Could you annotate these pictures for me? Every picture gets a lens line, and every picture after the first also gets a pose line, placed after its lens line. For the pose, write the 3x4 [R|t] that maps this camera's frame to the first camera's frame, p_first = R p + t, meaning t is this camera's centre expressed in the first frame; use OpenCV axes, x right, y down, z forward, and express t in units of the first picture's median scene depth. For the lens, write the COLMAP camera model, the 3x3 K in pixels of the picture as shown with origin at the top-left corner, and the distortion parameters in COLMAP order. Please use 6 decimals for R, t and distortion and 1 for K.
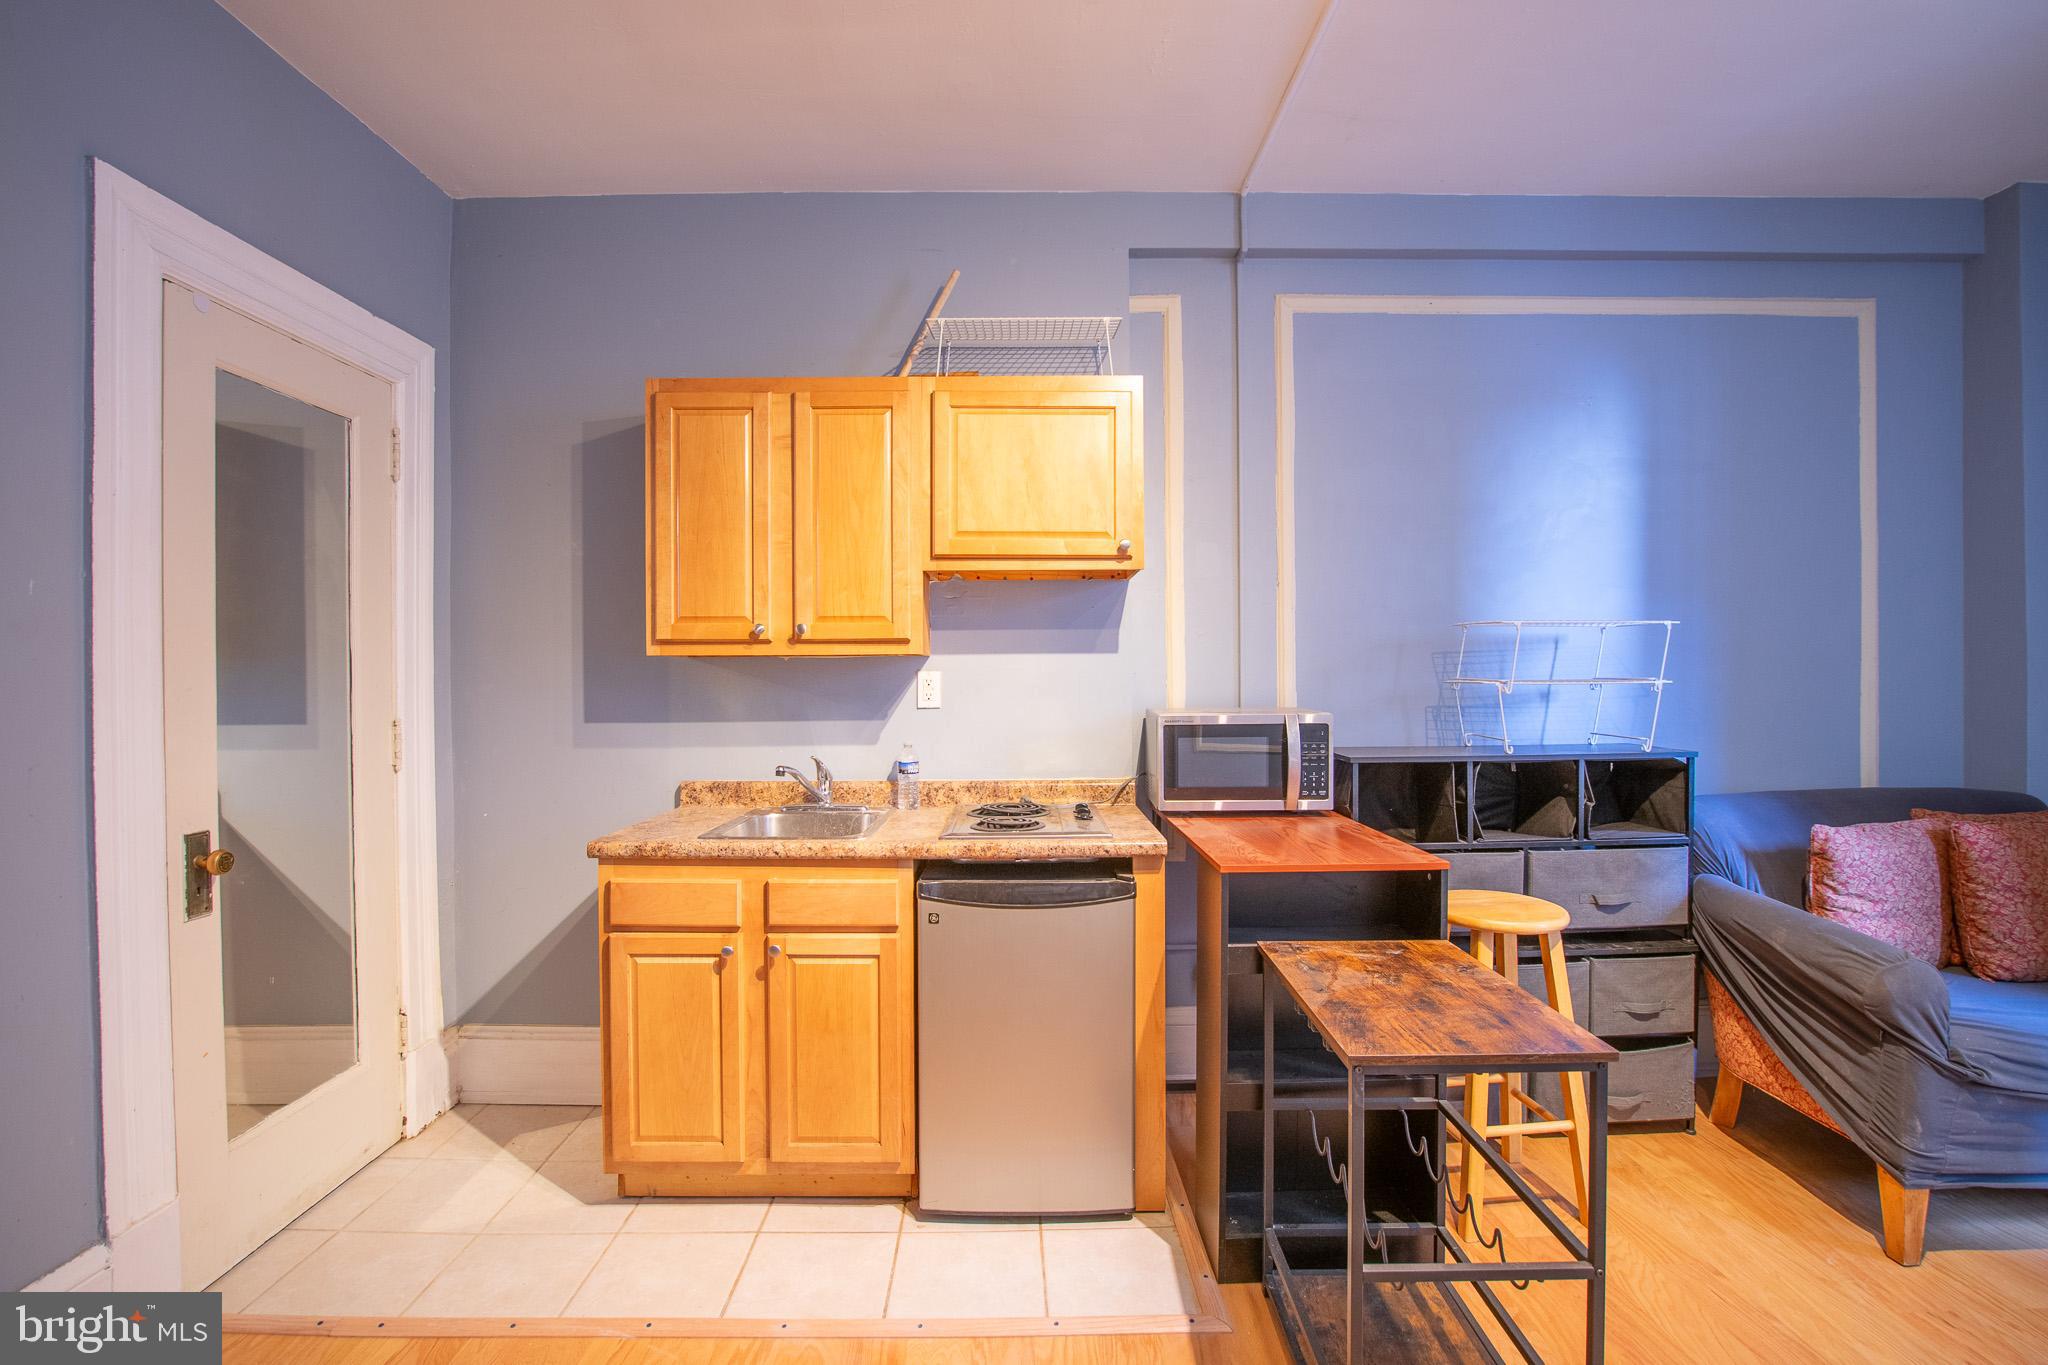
lens RADIAL K [[948.9, 0, 1024.0], [0, 948.9, 682.5], [0, 0, 1]] dist [-0.051717, 0.017400]
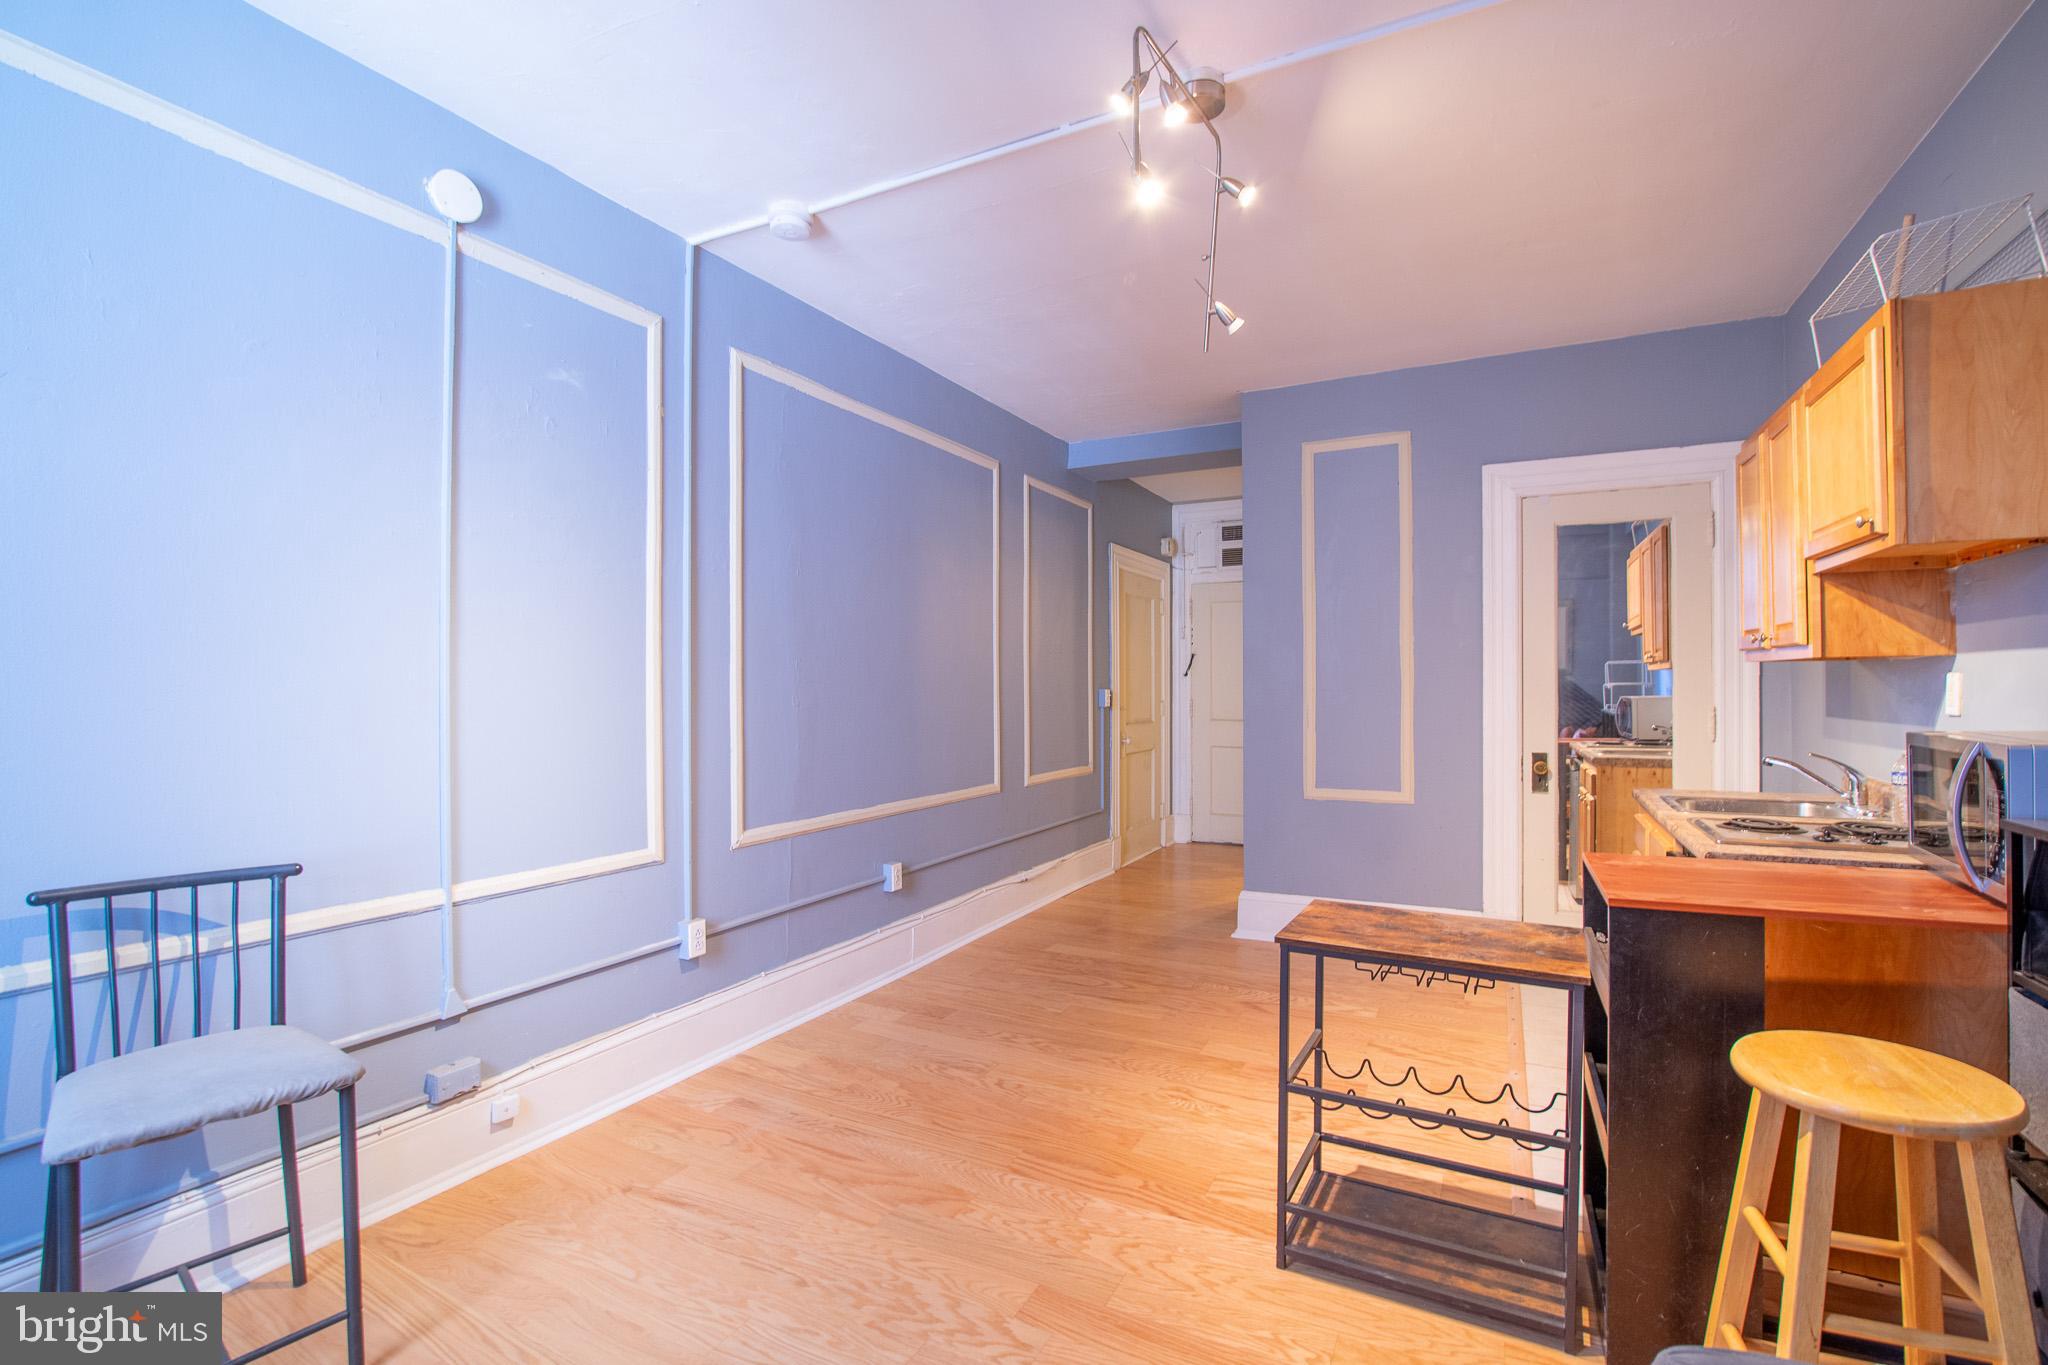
lens RADIAL K [[923.5, 0, 1008.4], [0, 923.5, 683.3], [0, 0, 1]] dist [-0.029159, -0.000412]
pose [[-0.488858, 0.007824, -0.872328, 1.156941], [0.000052, 0.999960, 0.008939, -0.011431], [0.872363, 0.004324, -0.488839, 0.731282]]
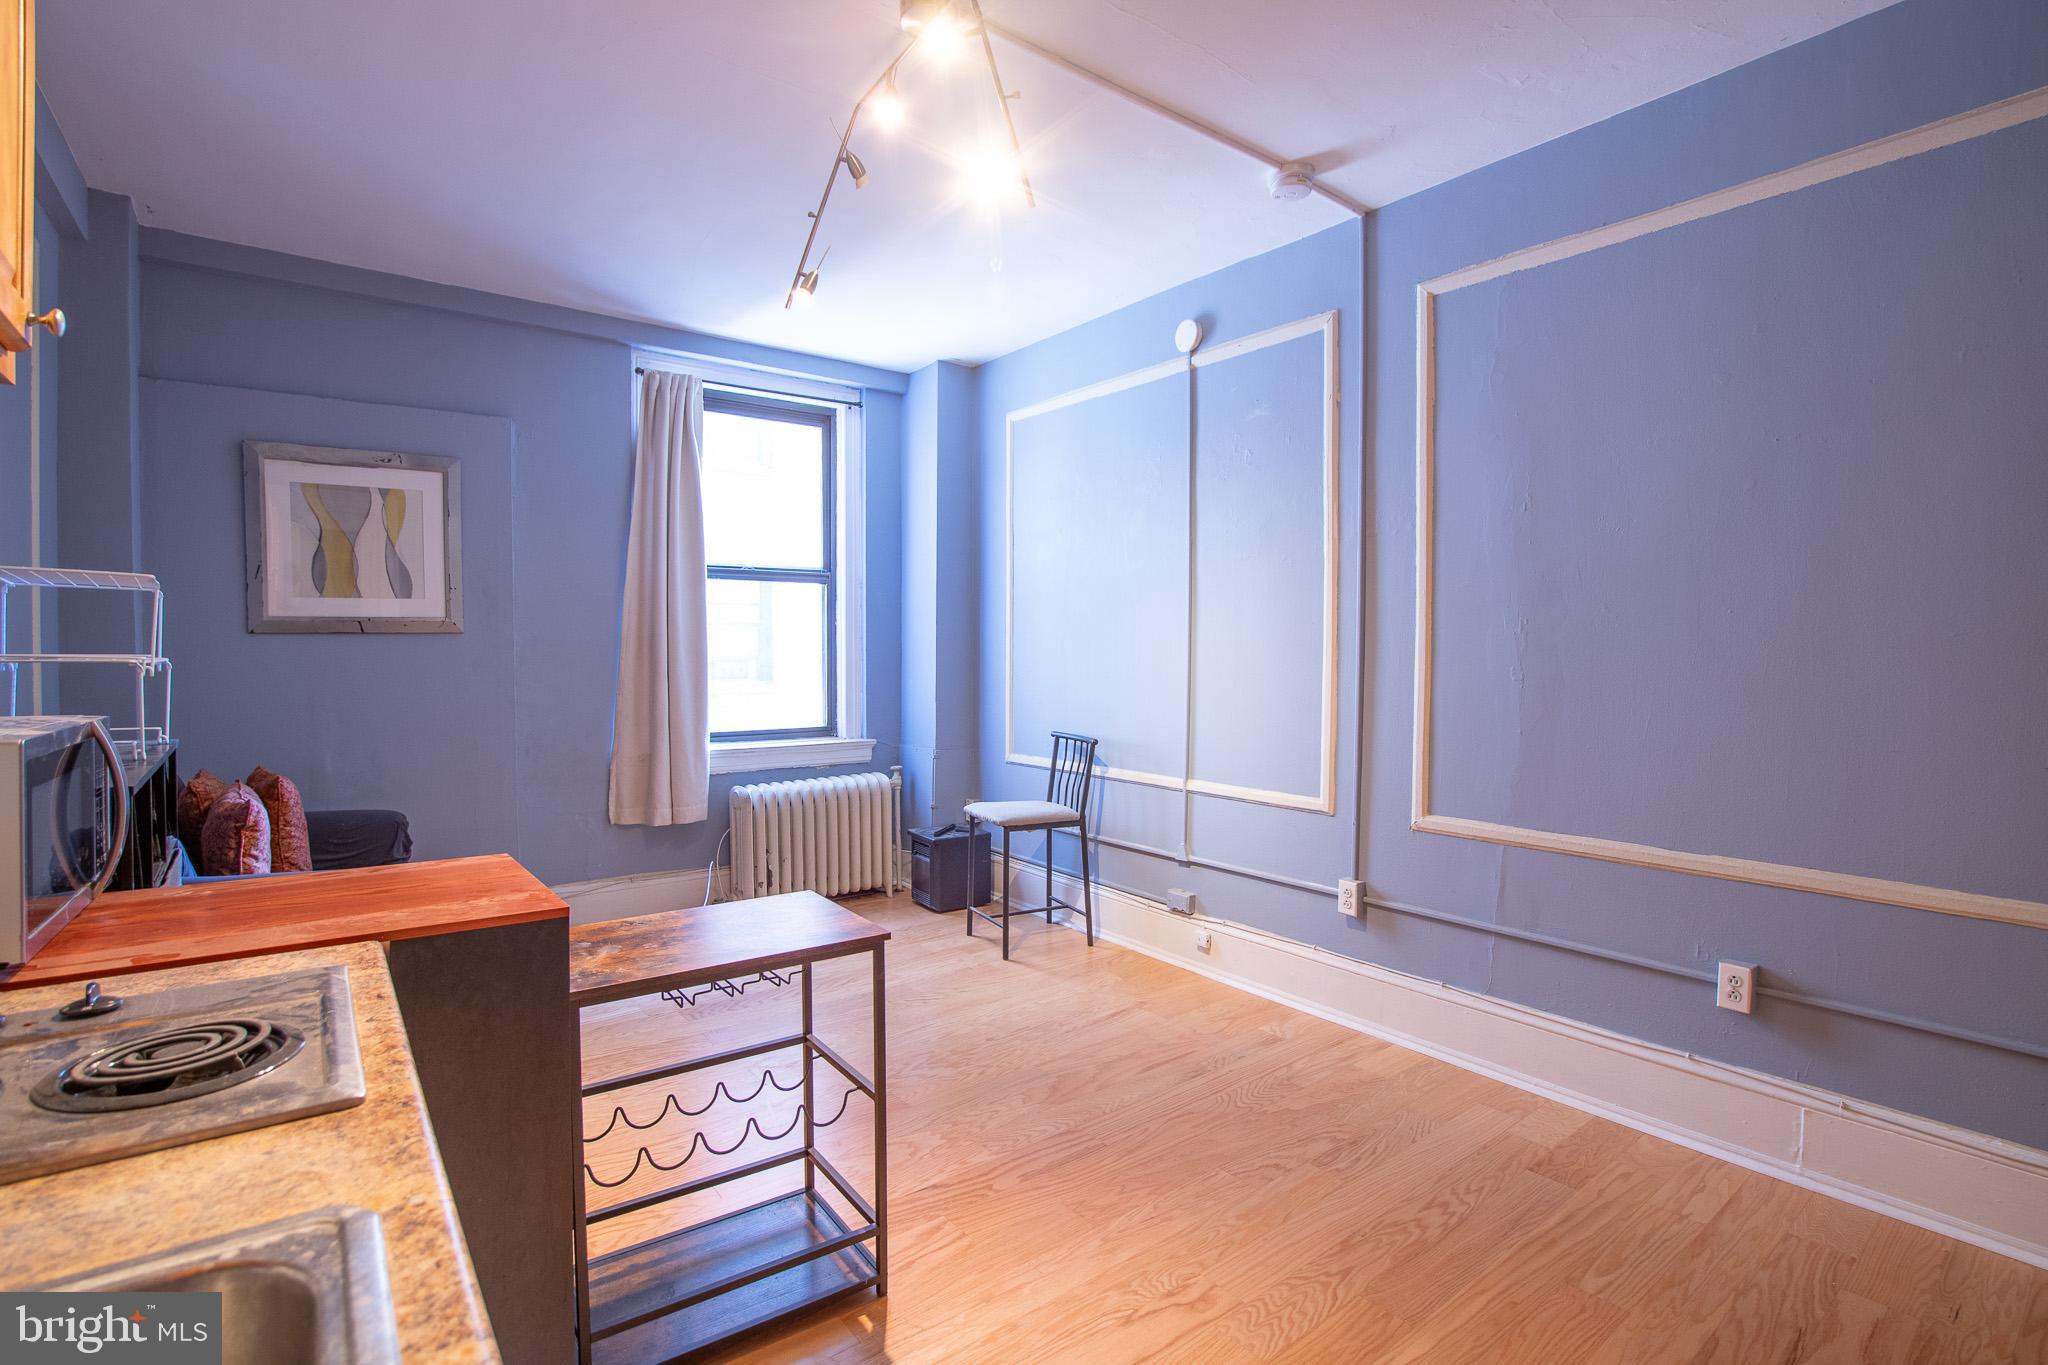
lens RADIAL K [[948.9, 0, 1024.0], [0, 948.9, 682.5], [0, 0, 1]] dist [-0.051717, 0.017400]
pose [[-0.596408, -0.019622, 0.802442, -0.453099], [0.006802, 0.999542, 0.029498, 0.001852], [-0.802653, 0.023051, -0.596001, 0.893962]]
